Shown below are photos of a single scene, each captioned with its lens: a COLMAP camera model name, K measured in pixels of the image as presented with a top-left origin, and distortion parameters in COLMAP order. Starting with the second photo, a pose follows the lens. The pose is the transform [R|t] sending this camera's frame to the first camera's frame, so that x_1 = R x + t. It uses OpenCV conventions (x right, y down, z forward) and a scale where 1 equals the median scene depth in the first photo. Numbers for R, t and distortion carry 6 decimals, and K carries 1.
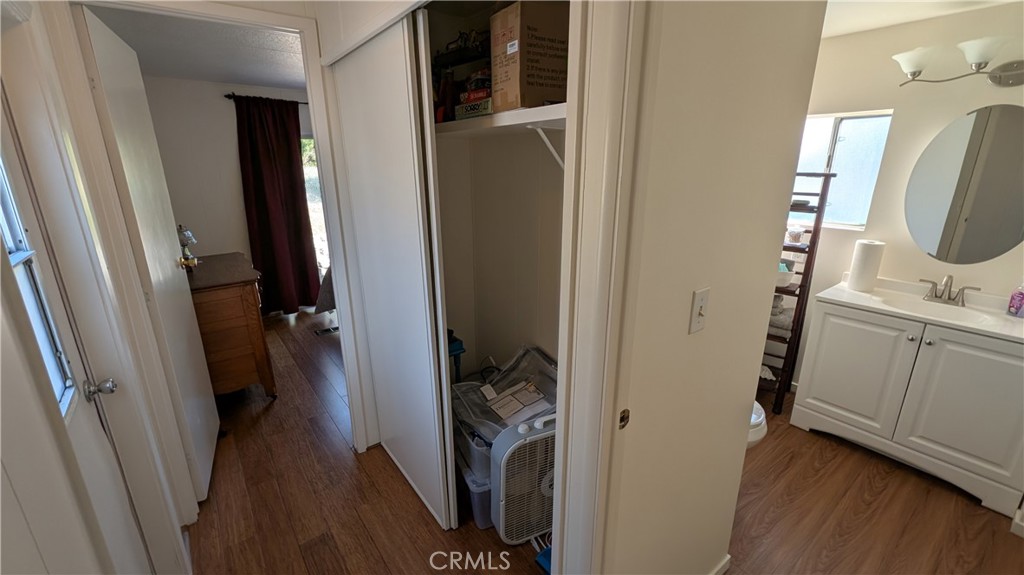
lens RADIAL K [[420.1, 0, 516.6], [0, 420.1, 288.8], [0, 0, 1]] dist [0.003473, -0.001281]
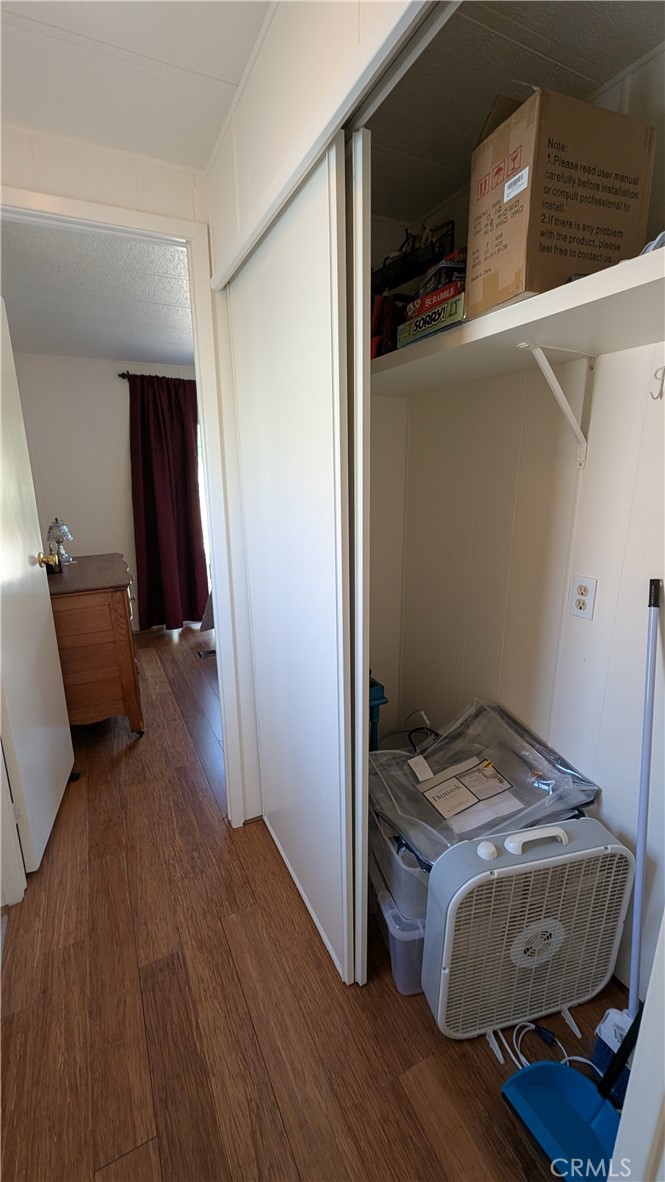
lens RADIAL K [[484.9, 0, 336.3], [0, 484.9, 590.3], [0, 0, 1]] dist [0.003473, -0.001281]
pose [[0.979440, 0.044284, -0.196816, -0.074706], [-0.052819, 0.997868, -0.038329, 0.003734], [0.194699, 0.047936, 0.979691, 0.273414]]
